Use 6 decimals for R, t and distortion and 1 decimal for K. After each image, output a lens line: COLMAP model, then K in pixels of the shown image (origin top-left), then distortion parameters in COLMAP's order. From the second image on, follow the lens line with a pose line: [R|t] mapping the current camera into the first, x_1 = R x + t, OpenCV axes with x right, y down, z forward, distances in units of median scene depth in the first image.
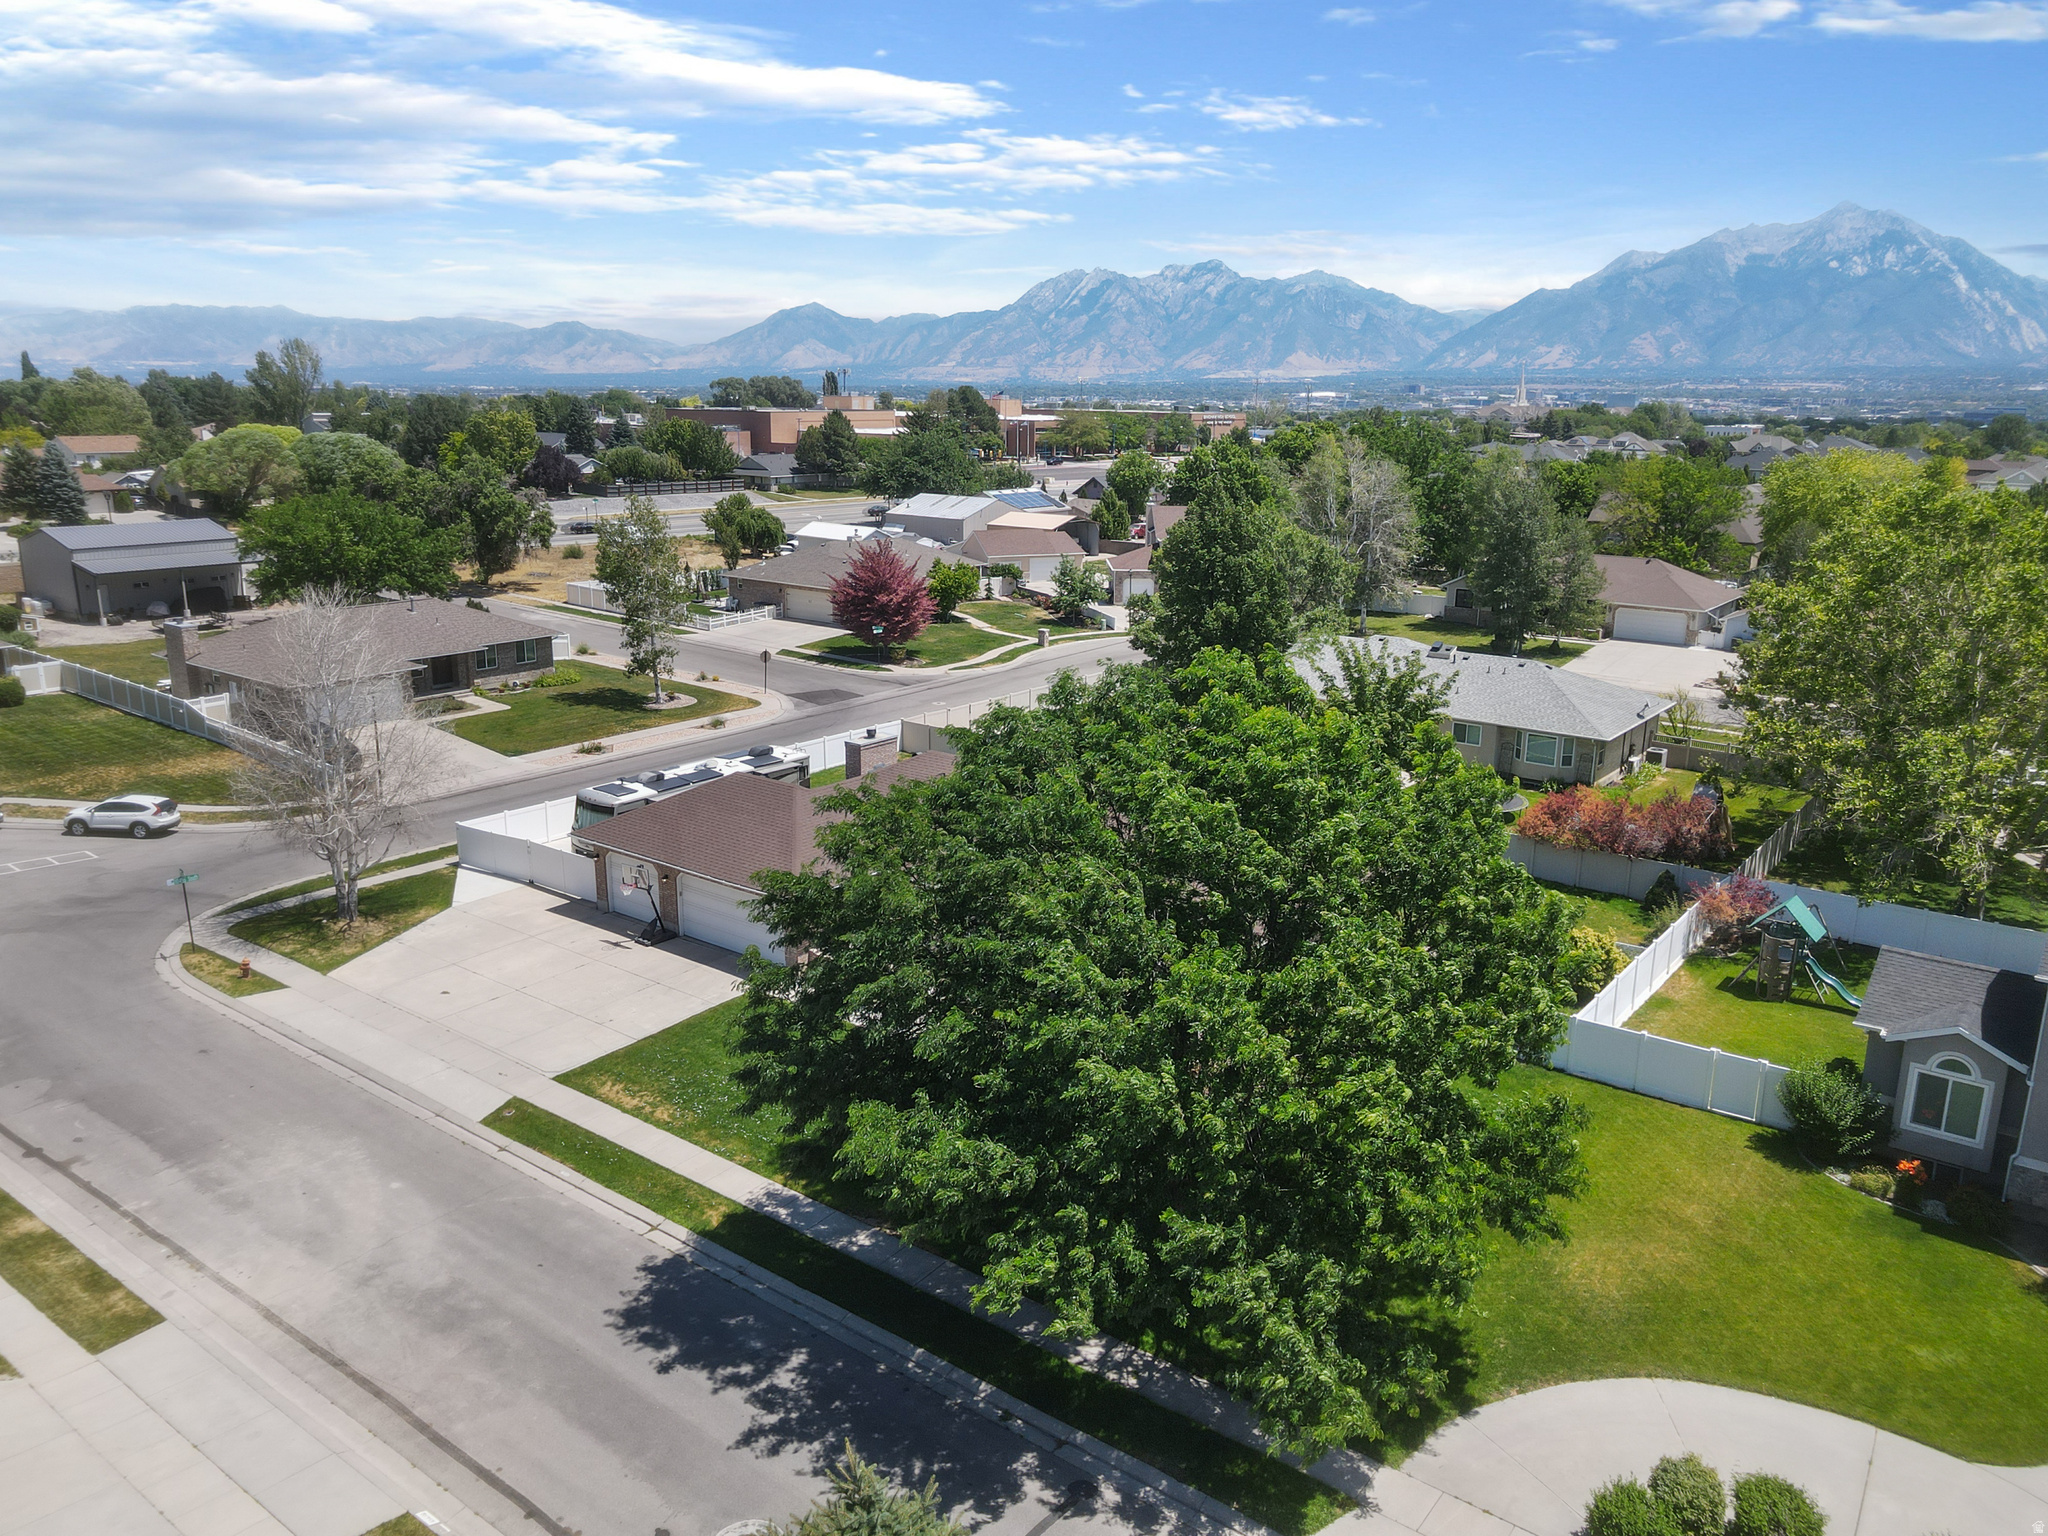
lens RADIAL K [[1508.2, 0, 1044.2], [0, 1508.2, 812.3], [0, 0, 1]] dist [0.010637, 0.004946]
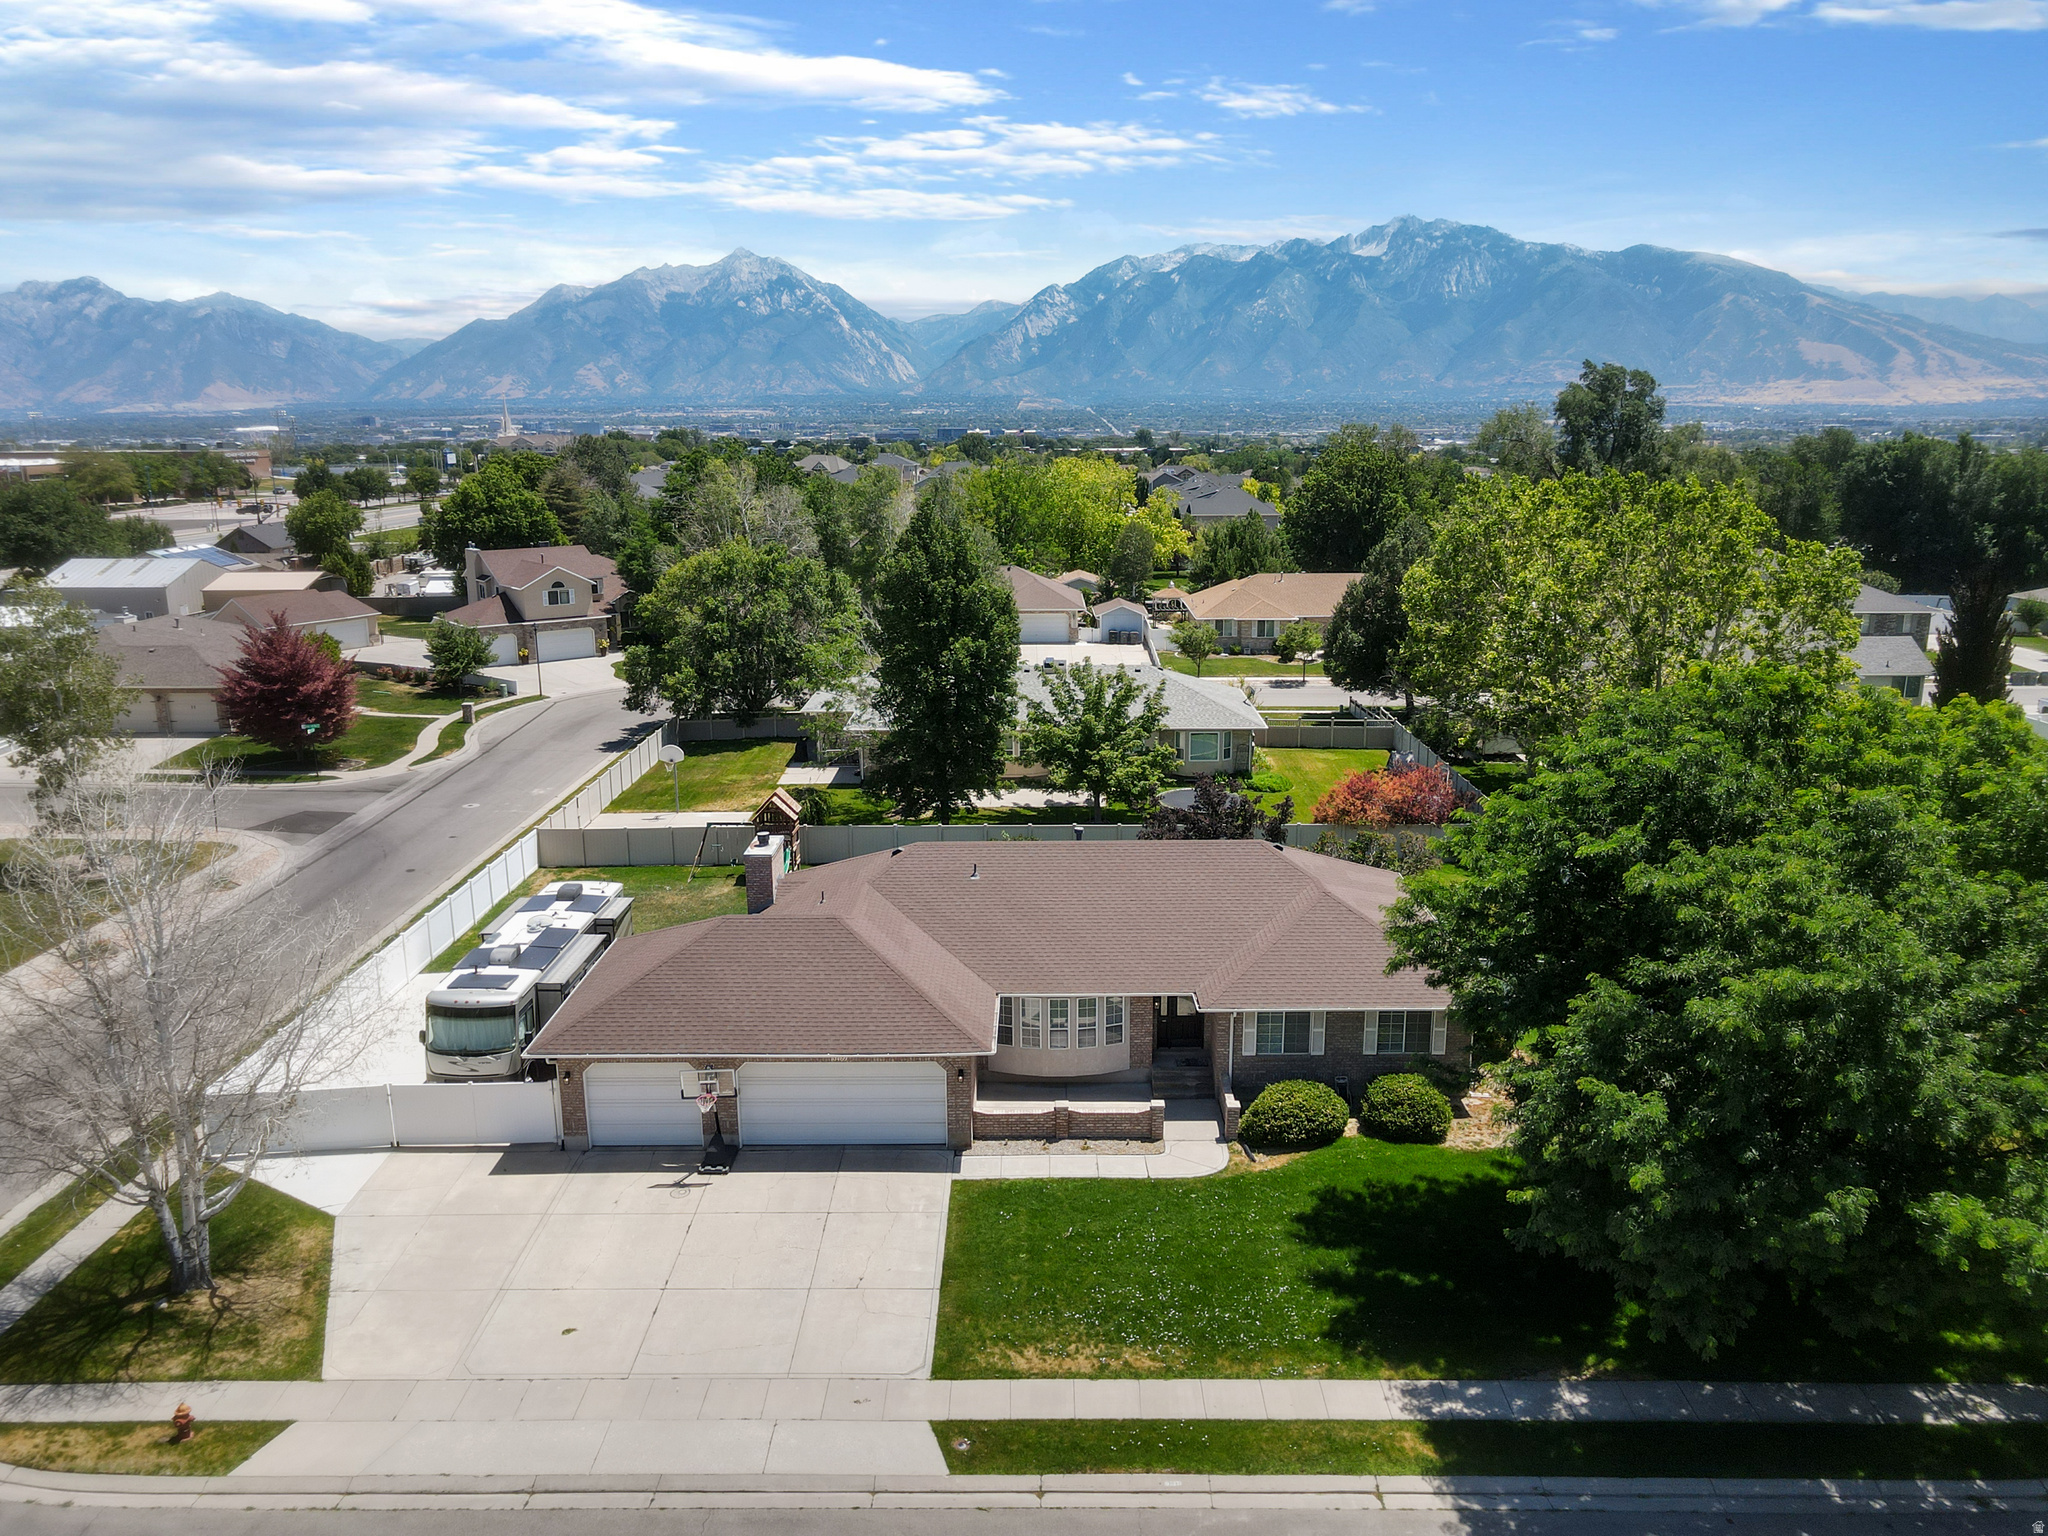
lens RADIAL K [[1529.0, 0, 1041.8], [0, 1529.0, 764.2], [0, 0, 1]] dist [0.022809, -0.007980]
pose [[0.799969, -0.151684, 0.580553, -0.575964], [0.181501, 0.983367, 0.006831, -0.087125], [-0.571933, 0.099906, 0.814193, 0.319953]]
